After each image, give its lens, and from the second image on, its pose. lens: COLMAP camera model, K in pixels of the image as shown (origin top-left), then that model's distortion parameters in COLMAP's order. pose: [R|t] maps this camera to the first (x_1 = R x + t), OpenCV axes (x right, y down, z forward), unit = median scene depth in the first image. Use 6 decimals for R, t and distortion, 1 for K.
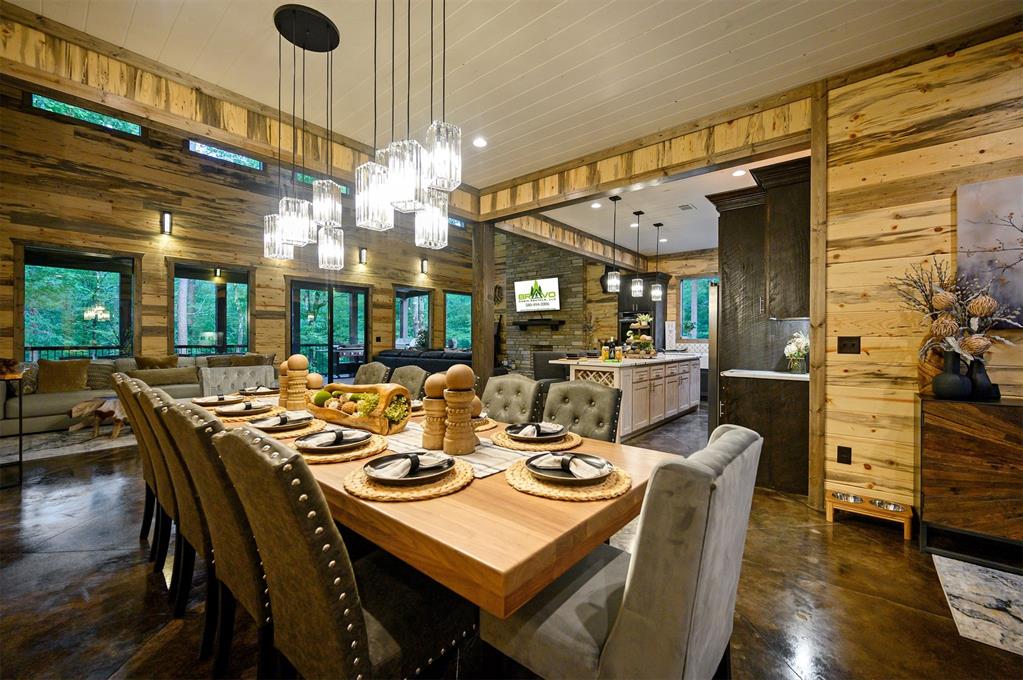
lens RADIAL K [[410.0, 0, 510.0], [0, 410.0, 338.8], [0, 0, 1]] dist [0.000241, -0.000039]
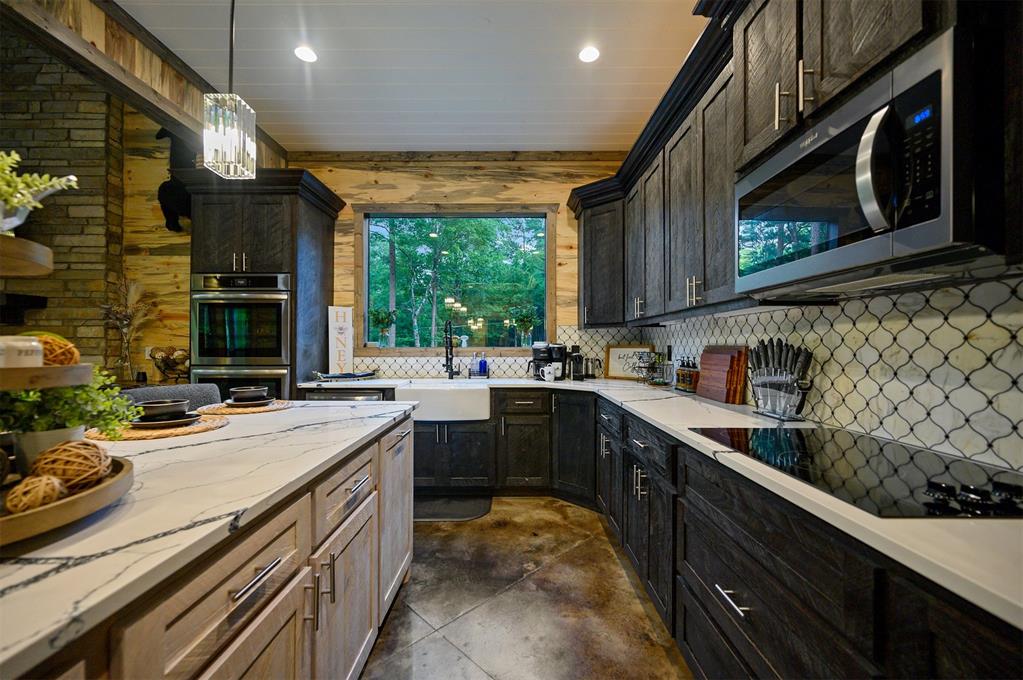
lens RADIAL K [[410.0, 0, 510.9], [0, 410.0, 343.6], [0, 0, 1]] dist [0.000241, -0.000039]
pose [[0.763962, 0.003086, 0.645254, 0.217761], [0.002750, 0.999964, -0.008038, -0.000440], [-0.645256, 0.007915, 0.763926, 0.484697]]
